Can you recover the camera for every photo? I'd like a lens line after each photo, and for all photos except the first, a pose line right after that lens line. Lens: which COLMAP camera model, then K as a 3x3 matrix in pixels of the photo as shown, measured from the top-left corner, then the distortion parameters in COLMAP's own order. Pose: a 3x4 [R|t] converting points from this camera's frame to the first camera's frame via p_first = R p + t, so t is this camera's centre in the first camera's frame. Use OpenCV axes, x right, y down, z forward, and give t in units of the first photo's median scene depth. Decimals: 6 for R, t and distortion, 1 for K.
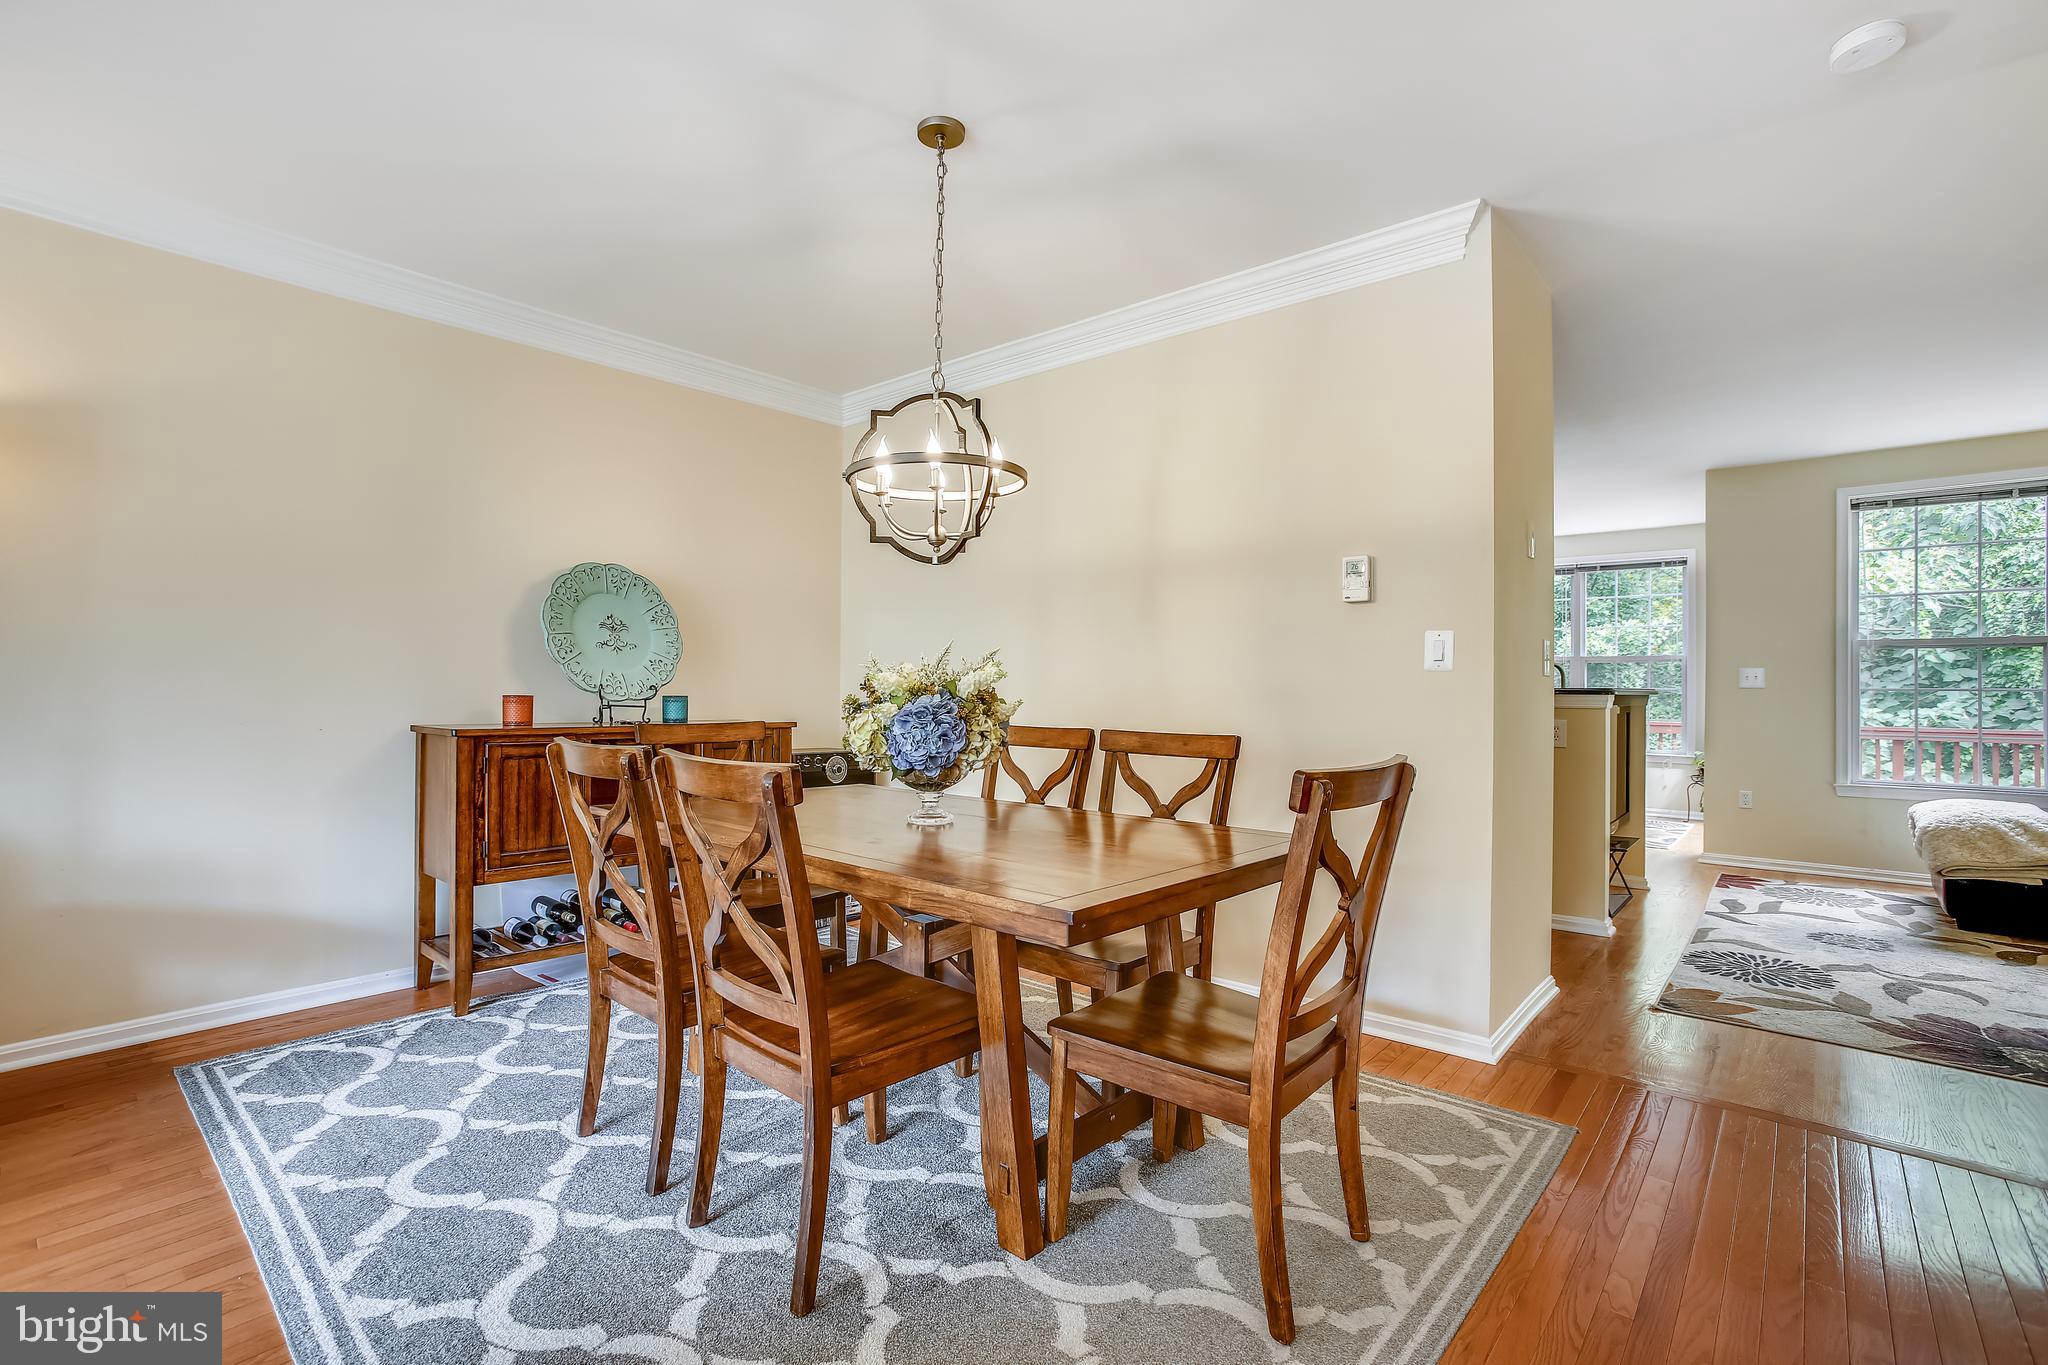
lens RADIAL K [[936.4, 0, 1034.1], [0, 936.4, 679.5], [0, 0, 1]] dist [-0.068698, 0.036442]
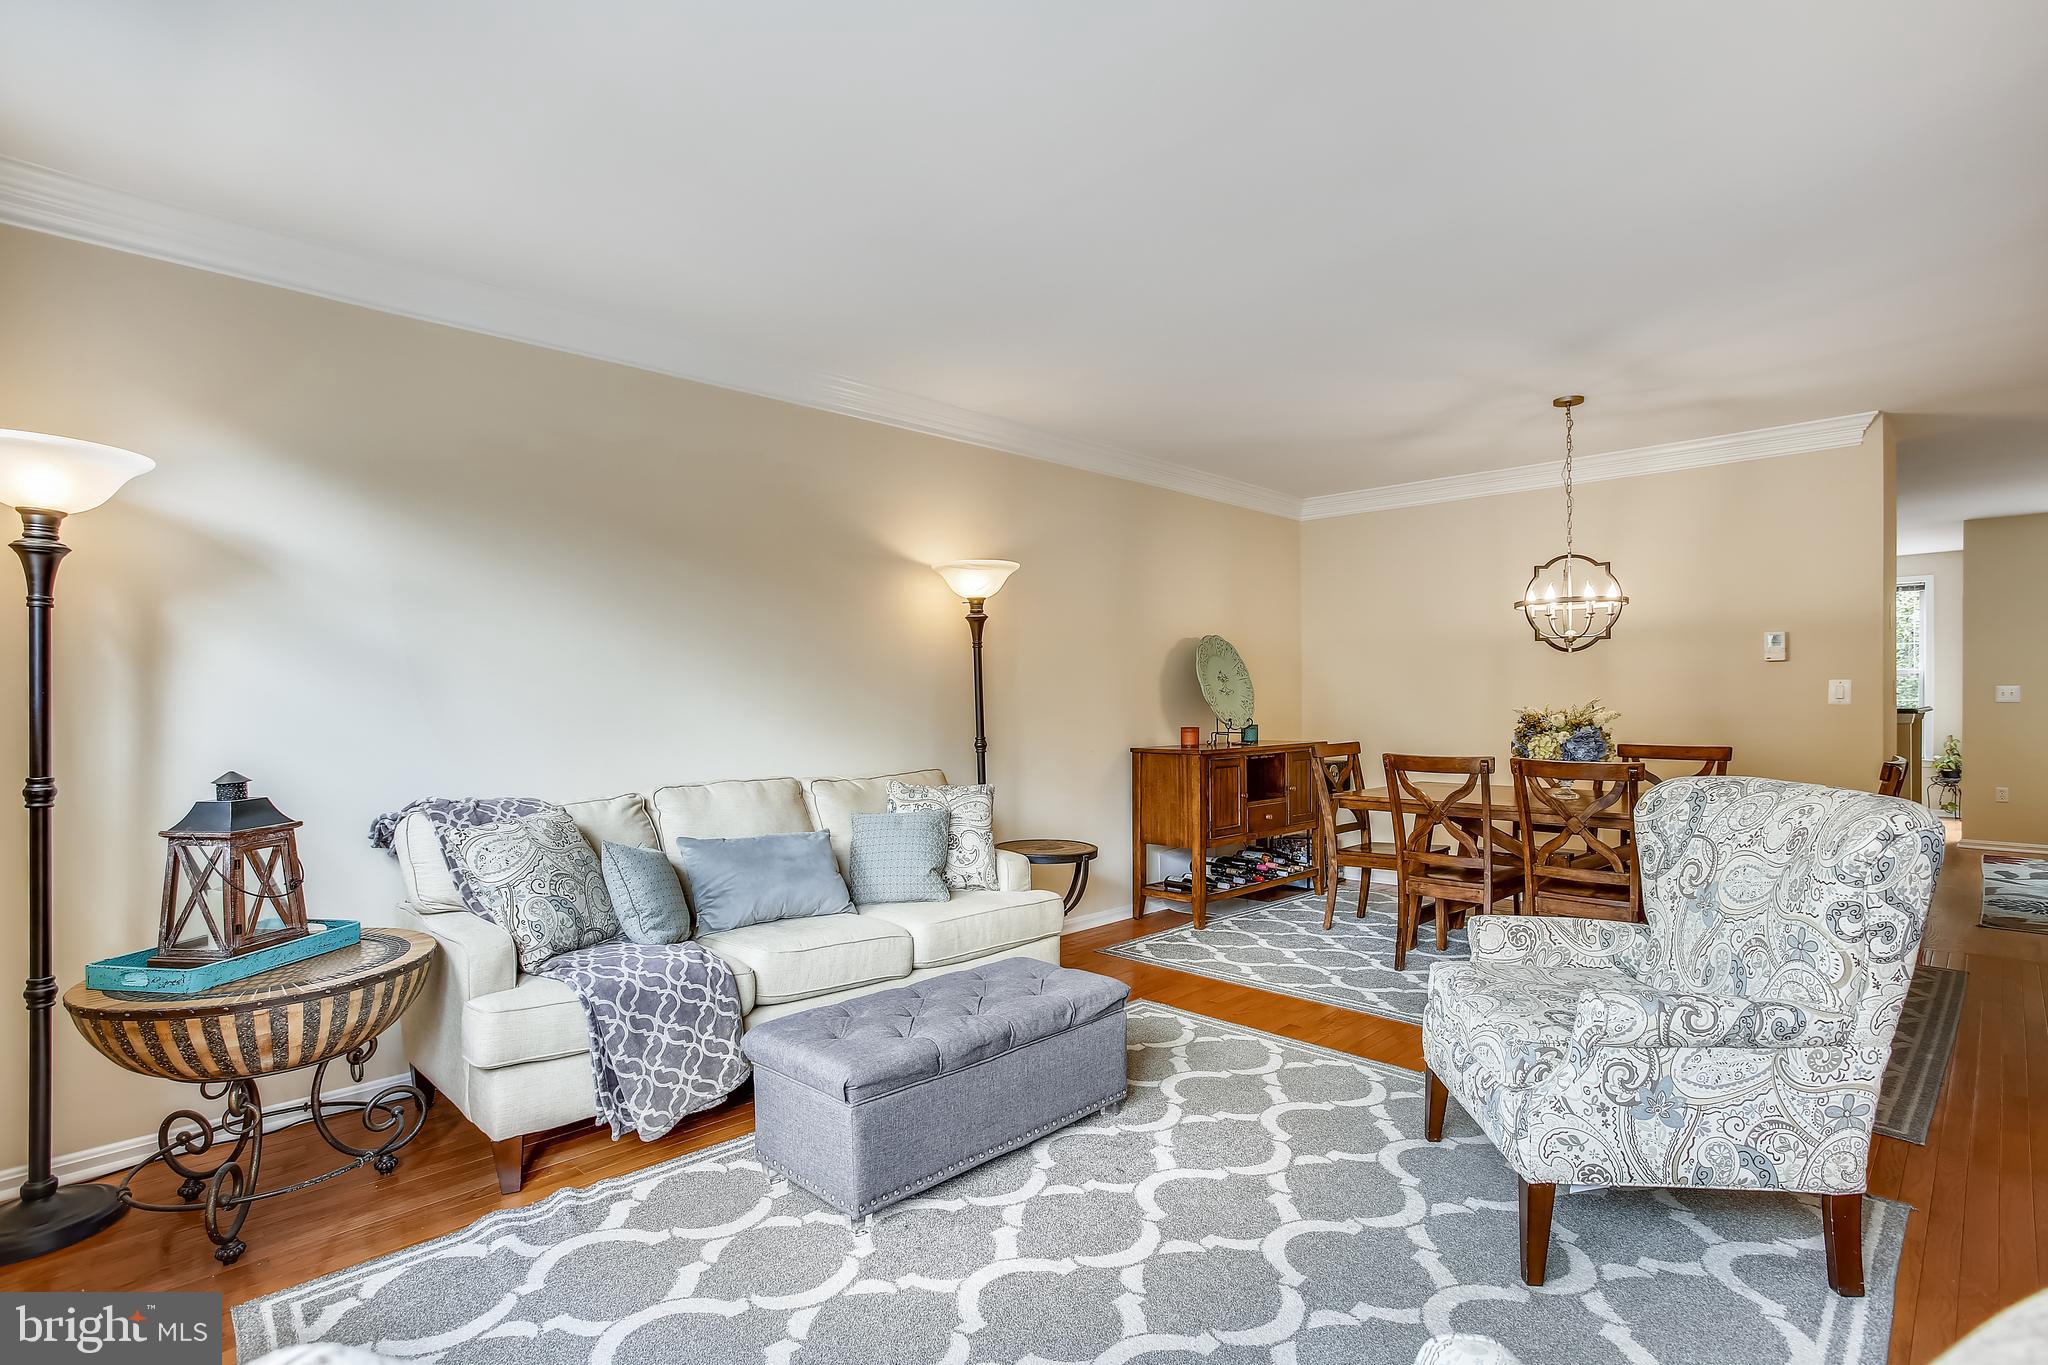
lens RADIAL K [[1020.8, 0, 1035.6], [0, 1020.8, 709.2], [0, 0, 1]] dist [-0.000669, 0.000721]
pose [[0.998614, -0.014402, -0.050614, -0.821367], [0.015465, 0.999667, 0.020667, -0.057567], [0.050299, -0.021421, 0.998504, -0.789805]]
